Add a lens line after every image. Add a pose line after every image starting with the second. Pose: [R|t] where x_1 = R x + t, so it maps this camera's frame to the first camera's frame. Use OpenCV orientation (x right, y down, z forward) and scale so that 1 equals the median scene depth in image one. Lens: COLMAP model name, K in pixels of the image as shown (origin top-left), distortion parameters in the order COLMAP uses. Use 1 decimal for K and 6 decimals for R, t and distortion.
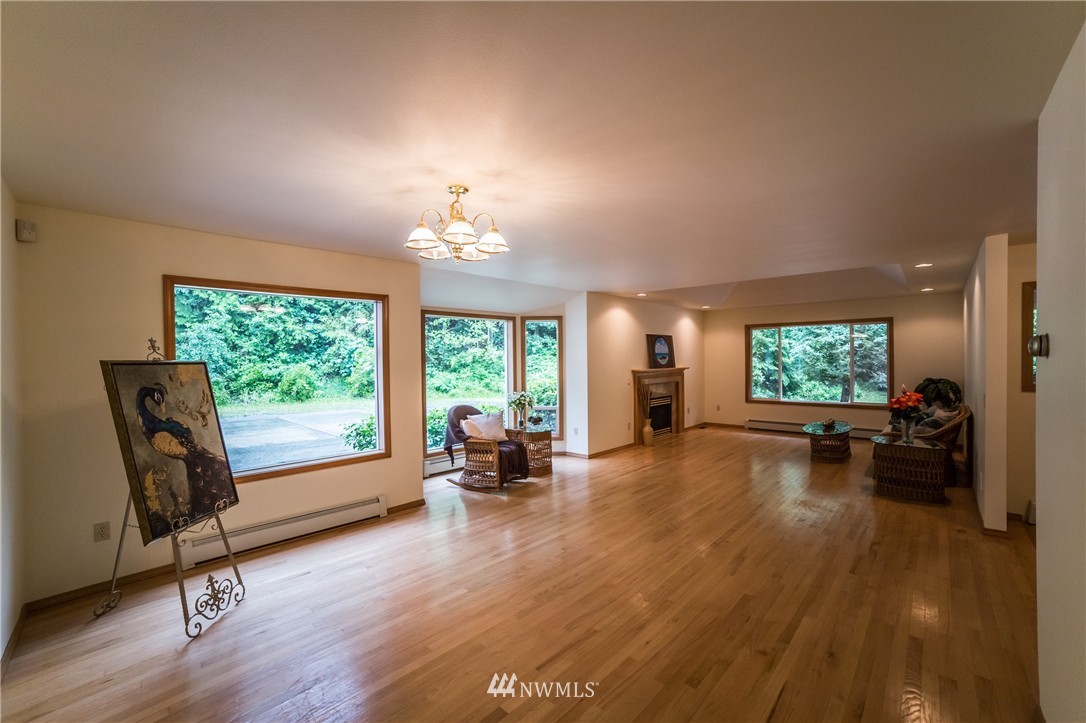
lens RADIAL K [[459.7, 0, 540.2], [0, 459.7, 362.0], [0, 0, 1]] dist [-0.045792, 0.001579]
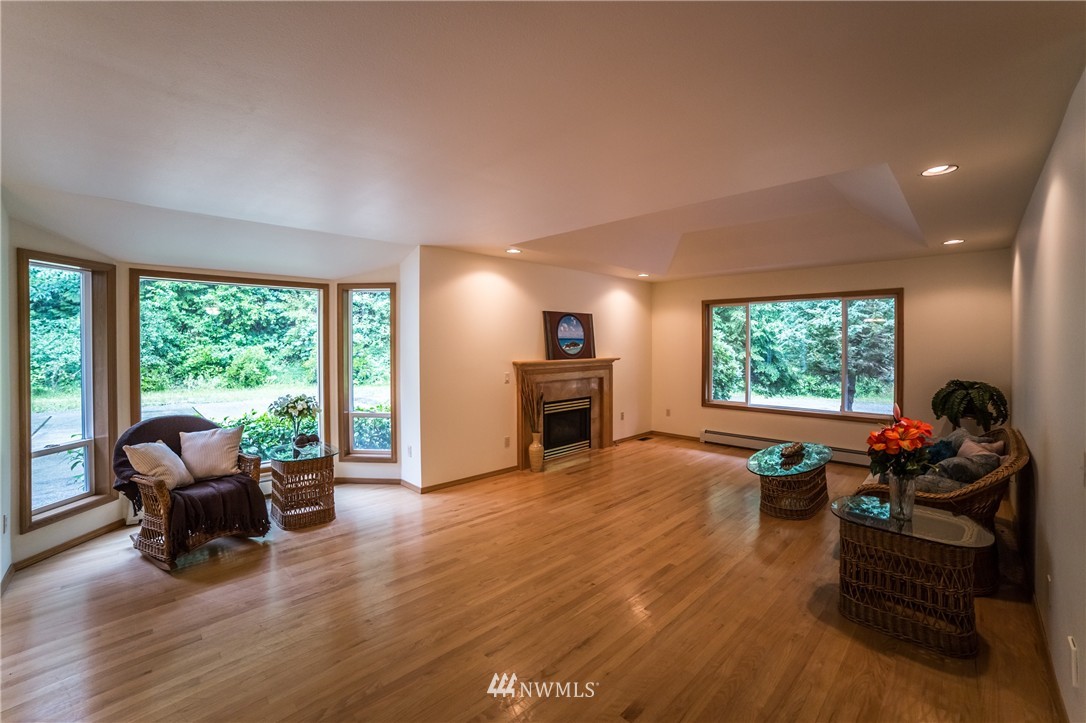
lens RADIAL K [[459.7, 0, 551.5], [0, 459.7, 344.0], [0, 0, 1]] dist [-0.045792, 0.001579]
pose [[0.999347, 0.010626, -0.034522, 0.223458], [-0.010794, 0.999931, -0.004689, -0.005343], [0.034470, 0.005058, 0.999393, 0.242357]]
